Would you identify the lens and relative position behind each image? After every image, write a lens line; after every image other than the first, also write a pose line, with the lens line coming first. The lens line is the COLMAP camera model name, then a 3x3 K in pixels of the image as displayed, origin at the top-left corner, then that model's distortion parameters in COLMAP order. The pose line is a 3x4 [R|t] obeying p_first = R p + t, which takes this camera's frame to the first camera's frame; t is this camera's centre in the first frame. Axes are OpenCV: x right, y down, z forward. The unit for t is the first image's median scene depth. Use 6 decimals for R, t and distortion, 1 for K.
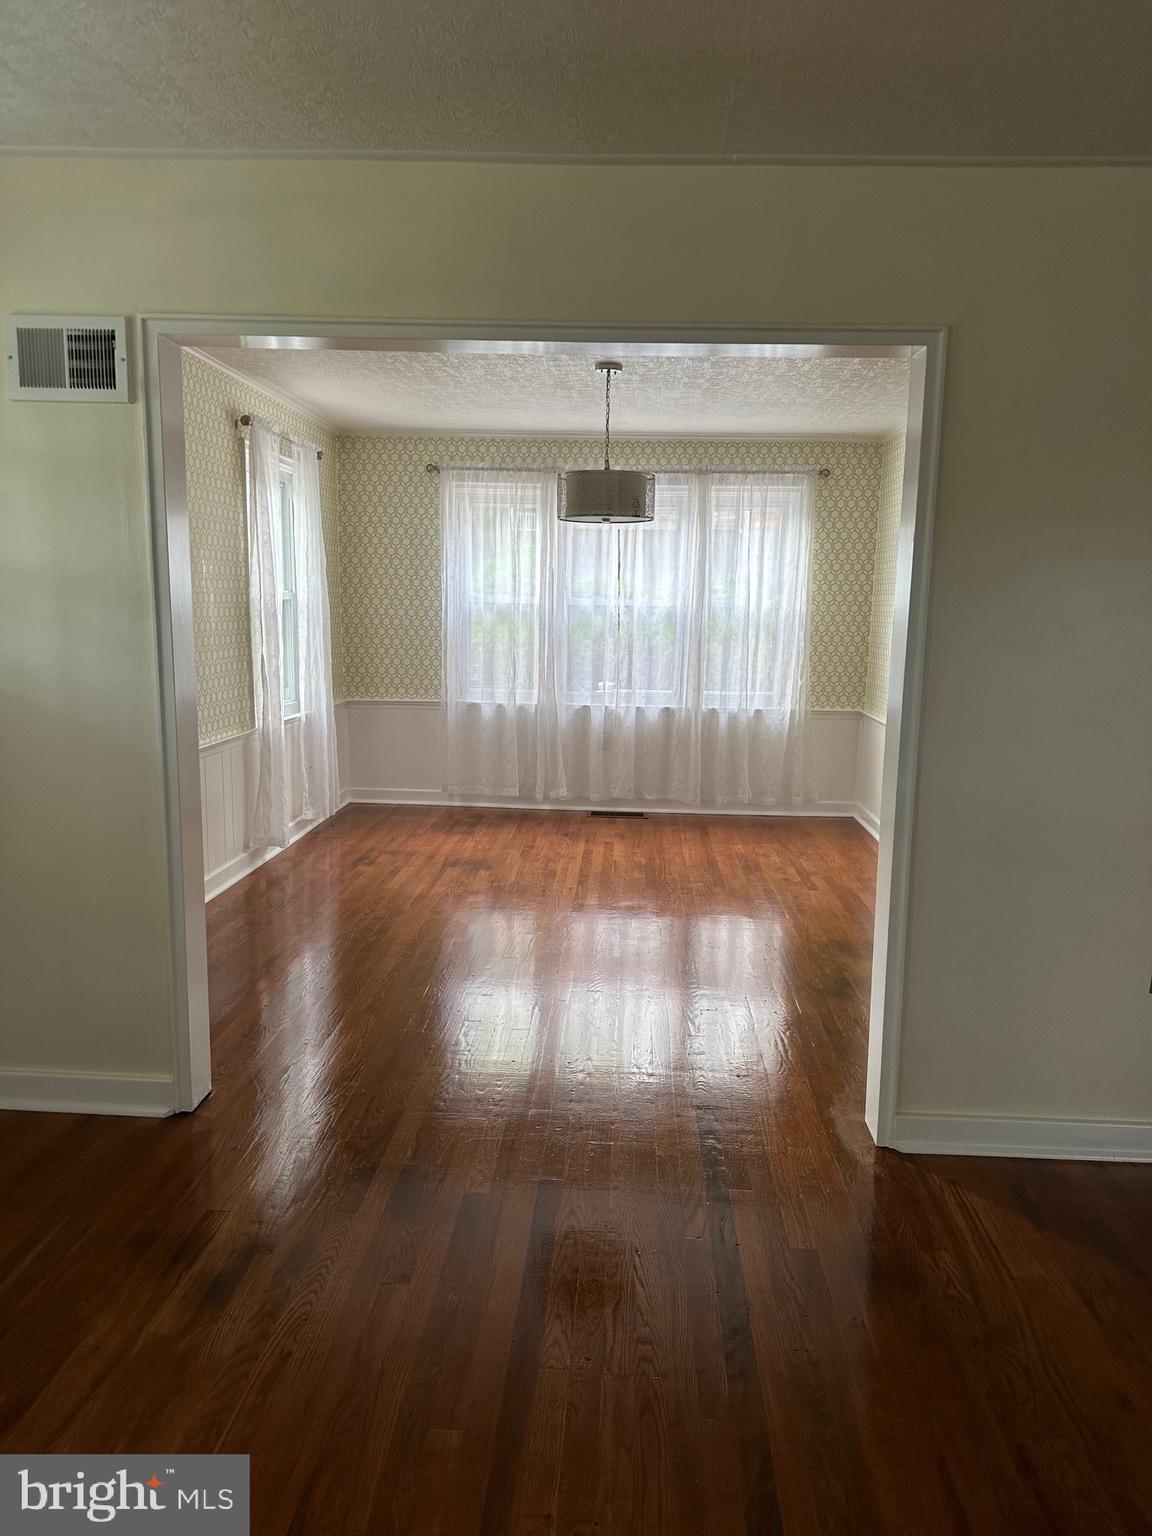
lens RADIAL K [[1092.5, 0, 569.7], [0, 1092.5, 765.6], [0, 0, 1]] dist [0.055847, -0.061536]
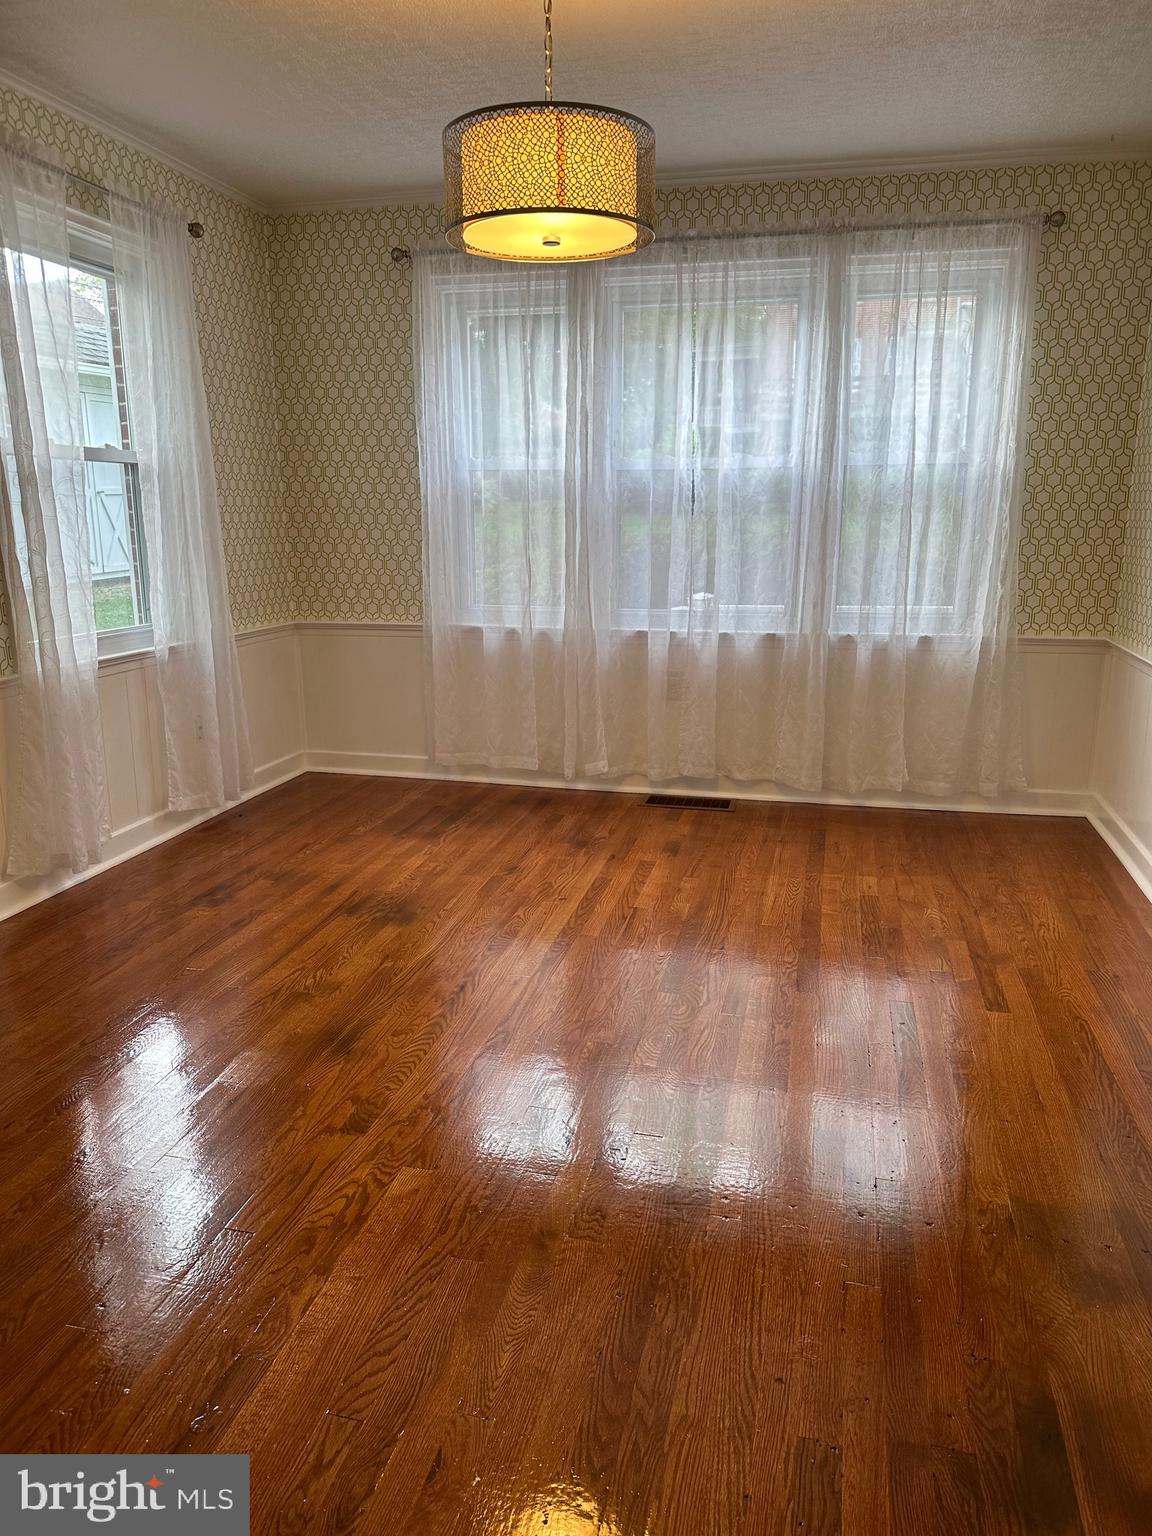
lens RADIAL K [[1092.5, 0, 578.3], [0, 1092.5, 749.7], [0, 0, 1]] dist [0.055847, -0.061536]
pose [[0.984000, 0.017823, -0.177274, 0.093829], [-0.006482, 0.997906, 0.064349, -0.026858], [0.178050, -0.062170, 0.982056, 0.371560]]
